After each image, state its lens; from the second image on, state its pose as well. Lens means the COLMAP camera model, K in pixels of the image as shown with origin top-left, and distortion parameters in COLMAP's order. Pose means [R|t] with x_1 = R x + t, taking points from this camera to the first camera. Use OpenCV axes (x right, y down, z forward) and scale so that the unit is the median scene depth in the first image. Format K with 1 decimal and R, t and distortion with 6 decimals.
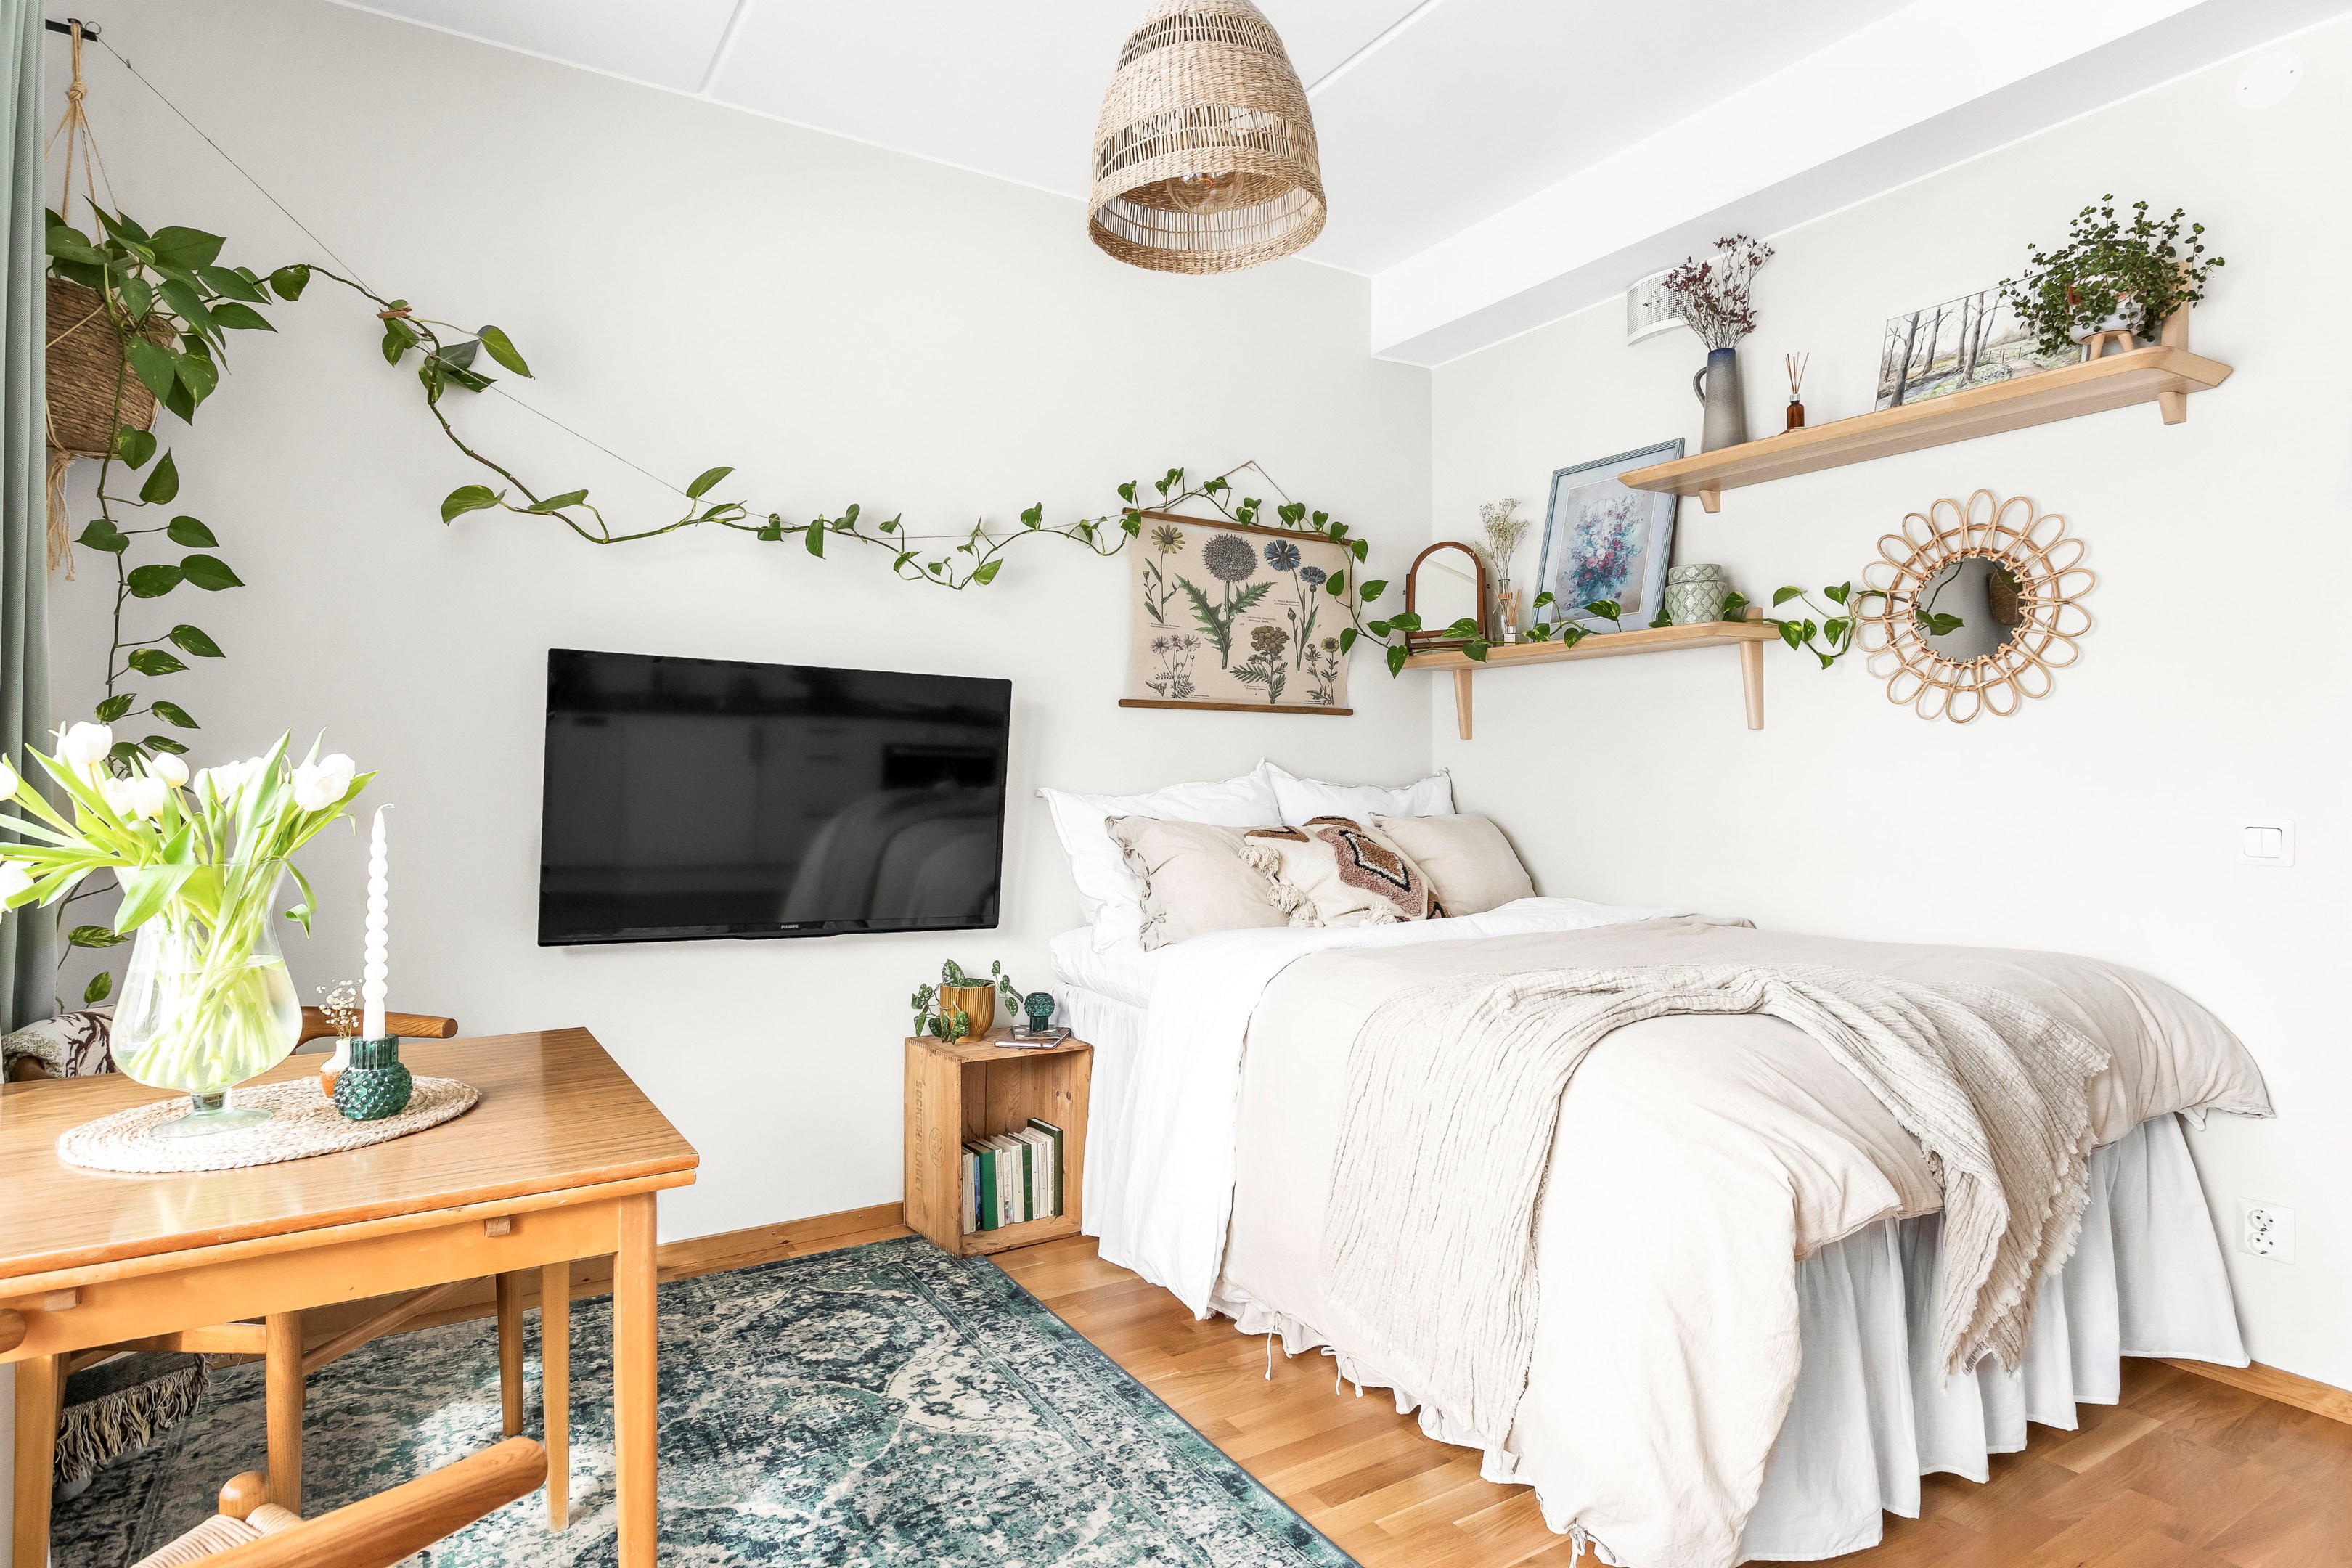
lens RADIAL K [[1327.8, 0, 1178.3], [0, 1327.8, 779.2], [0, 0, 1]] dist [-0.002247, -0.000444]
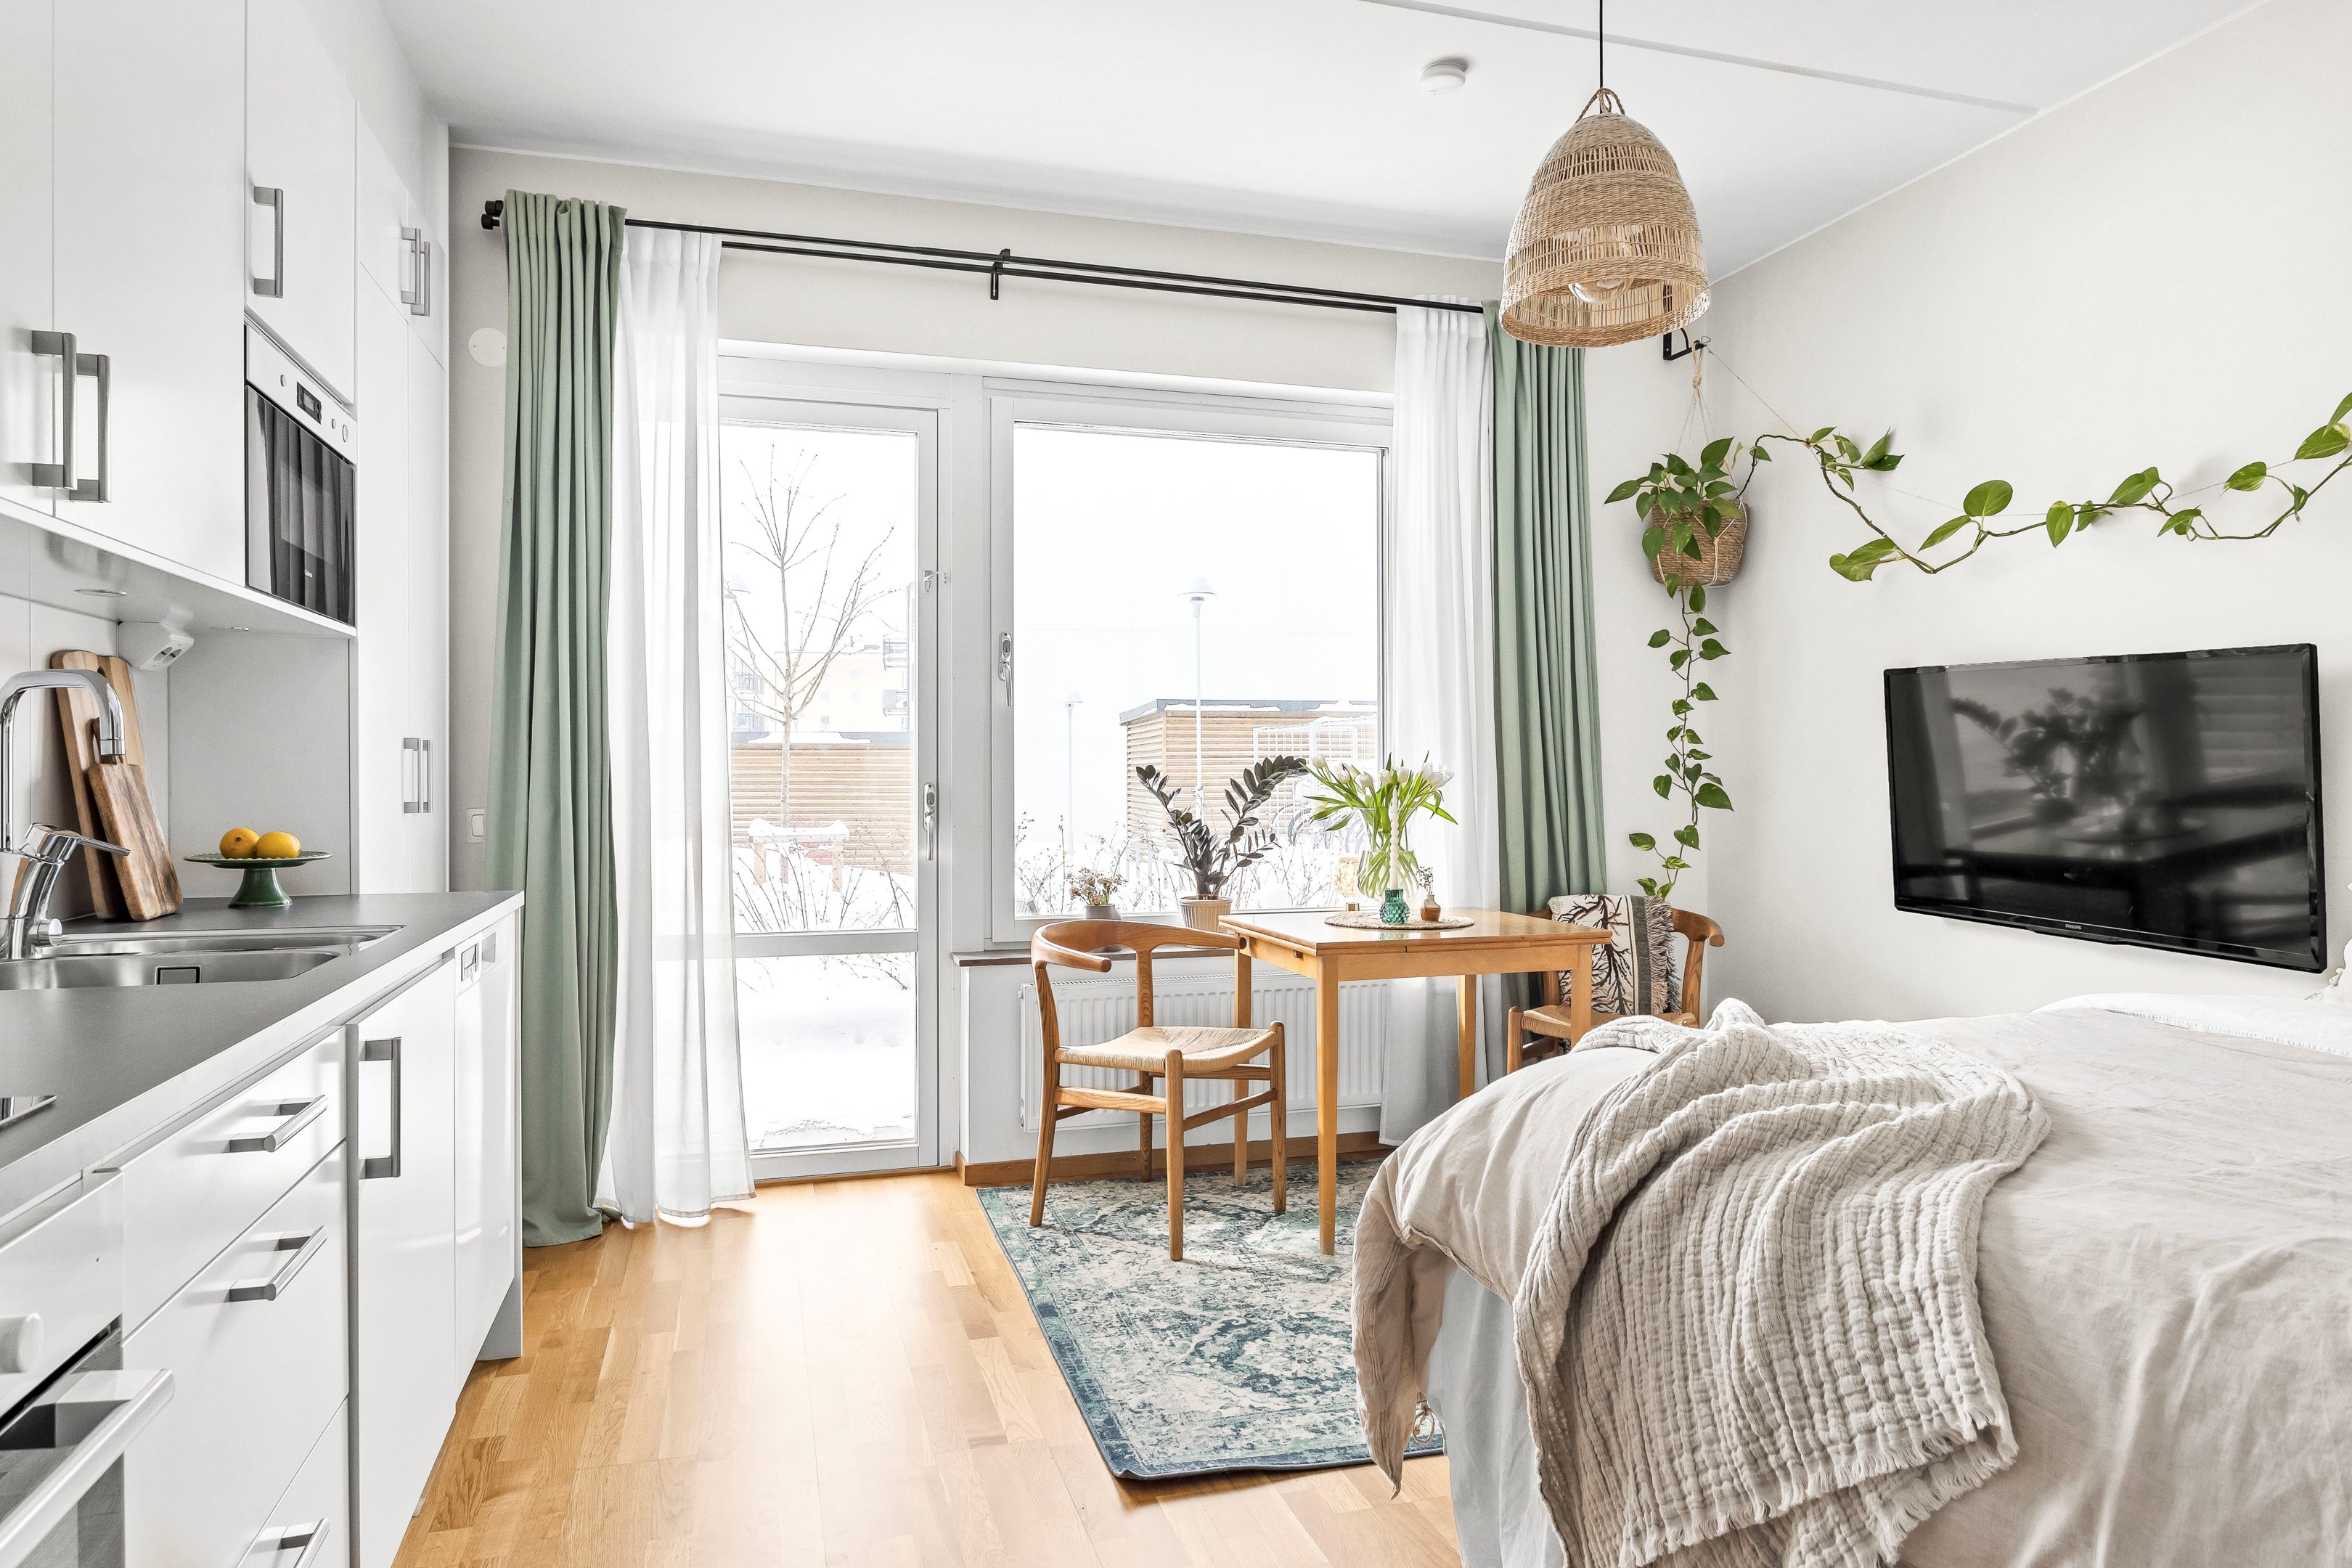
lens RADIAL K [[1466.9, 0, 1180.9], [0, 1466.9, 777.8], [0, 0, 1]] dist [-0.017749, 0.012022]
pose [[-0.259628, -0.001487, -0.965707, 1.204147], [0.002410, 0.999995, -0.002188, 0.006233], [0.965706, -0.002895, -0.259623, 0.842951]]
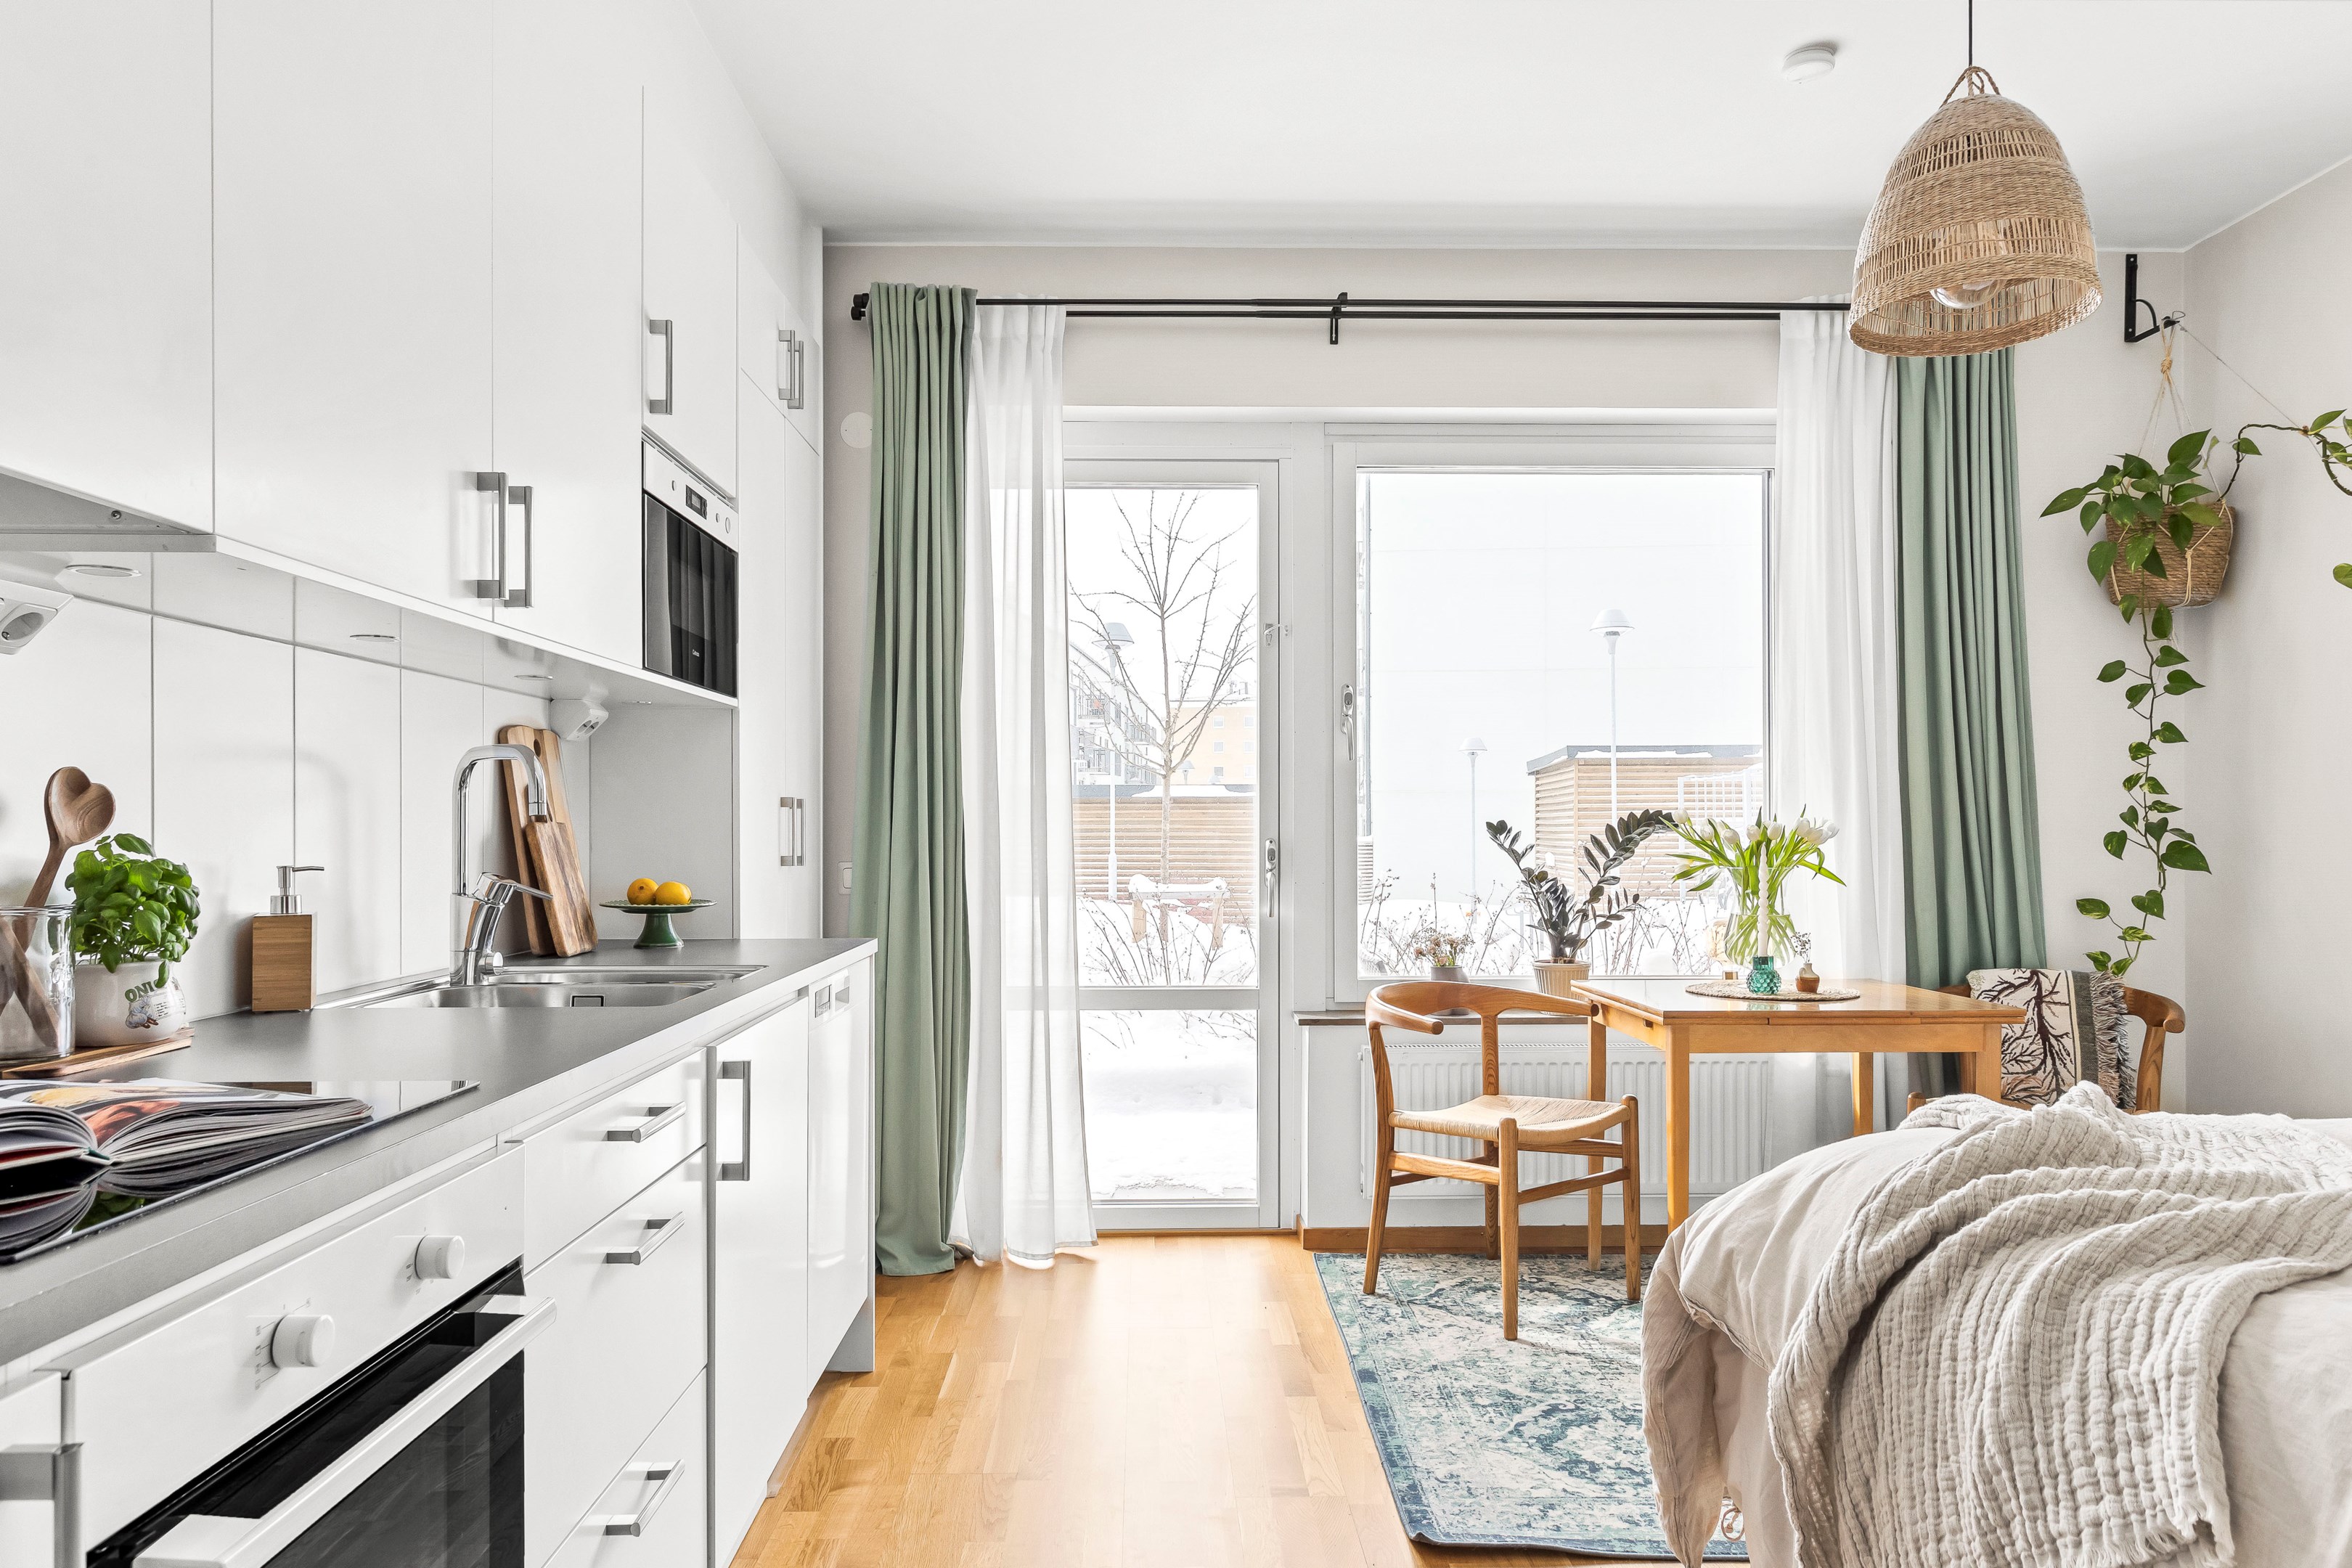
lens RADIAL K [[1581.0, 0, 1156.0], [0, 1581.0, 822.4], [0, 0, 1]] dist [0.005496, 0.003706]
pose [[-0.513641, -0.006948, -0.857977, 1.260656], [0.001251, 0.999960, -0.008847, 0.004857], [0.858004, -0.005618, -0.513612, 0.940765]]
